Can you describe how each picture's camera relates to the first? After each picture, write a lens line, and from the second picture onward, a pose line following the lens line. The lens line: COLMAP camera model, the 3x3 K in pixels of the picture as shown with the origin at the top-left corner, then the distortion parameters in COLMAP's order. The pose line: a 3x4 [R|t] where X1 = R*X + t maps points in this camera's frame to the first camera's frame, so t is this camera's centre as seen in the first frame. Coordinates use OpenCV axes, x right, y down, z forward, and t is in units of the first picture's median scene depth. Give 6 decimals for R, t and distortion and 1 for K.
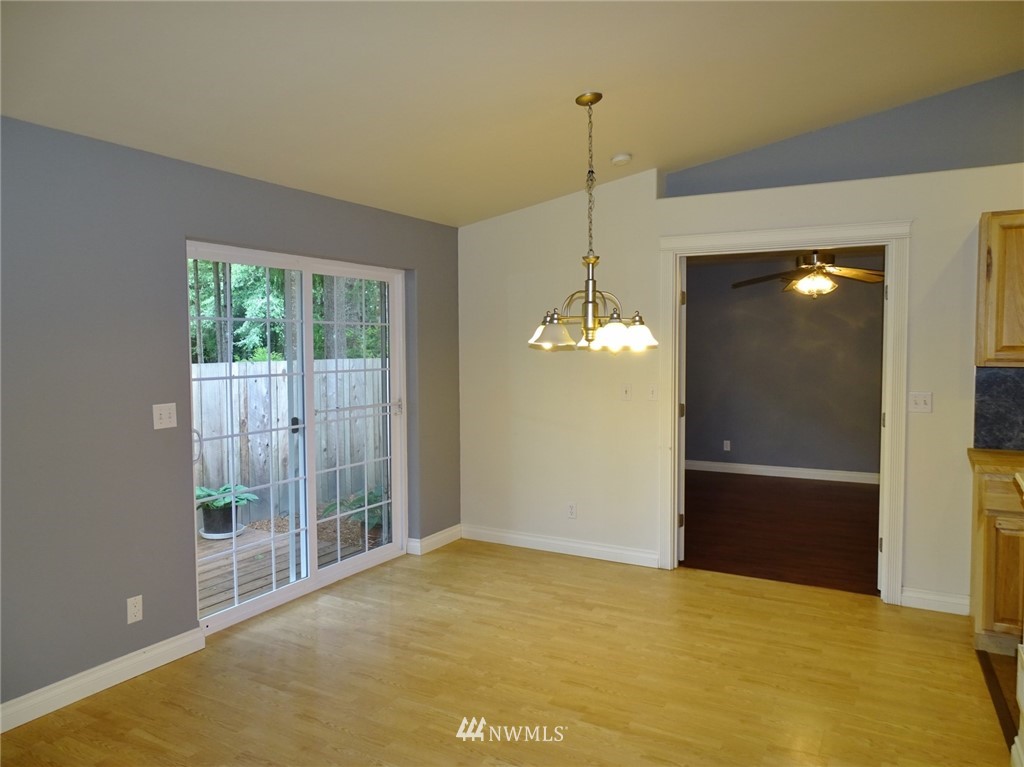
lens RADIAL K [[732.4, 0, 512.7], [0, 732.4, 377.6], [0, 0, 1]] dist [0.003131, -0.000184]
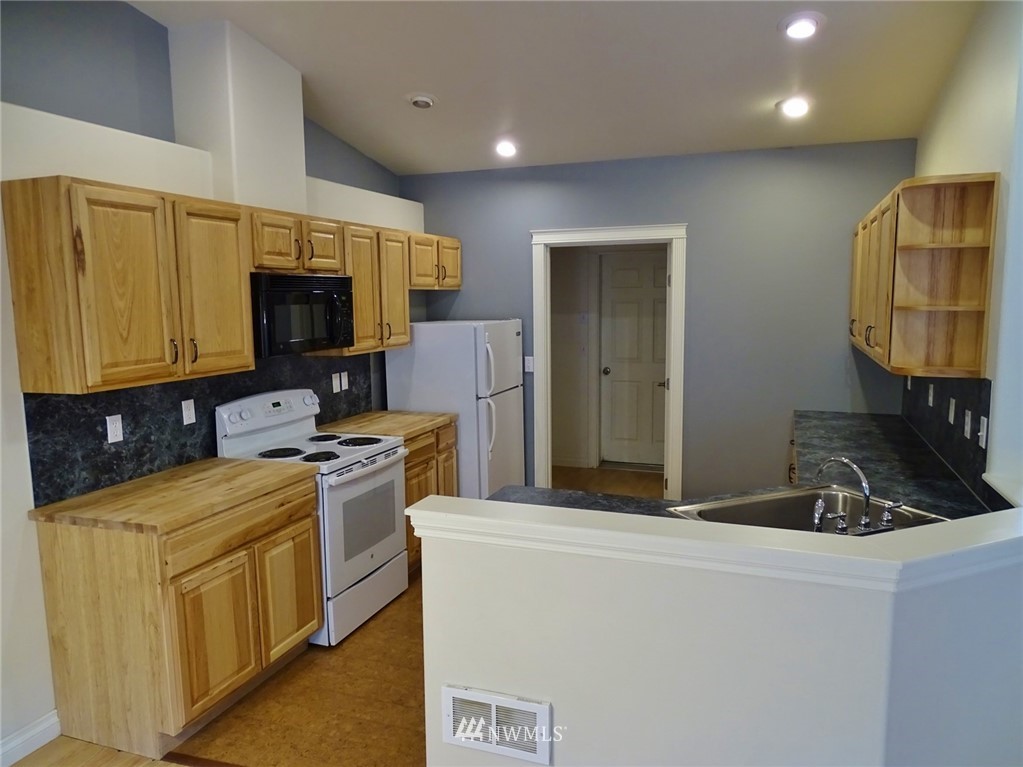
lens RADIAL K [[726.0, 0, 517.6], [0, 726.0, 388.5], [0, 0, 1]] dist [0.002667, -0.000383]
pose [[-0.159423, -0.119321, 0.979973, -0.117374], [0.063210, 0.989398, 0.130752, -0.081190], [-0.985185, 0.082789, -0.150191, 0.644615]]
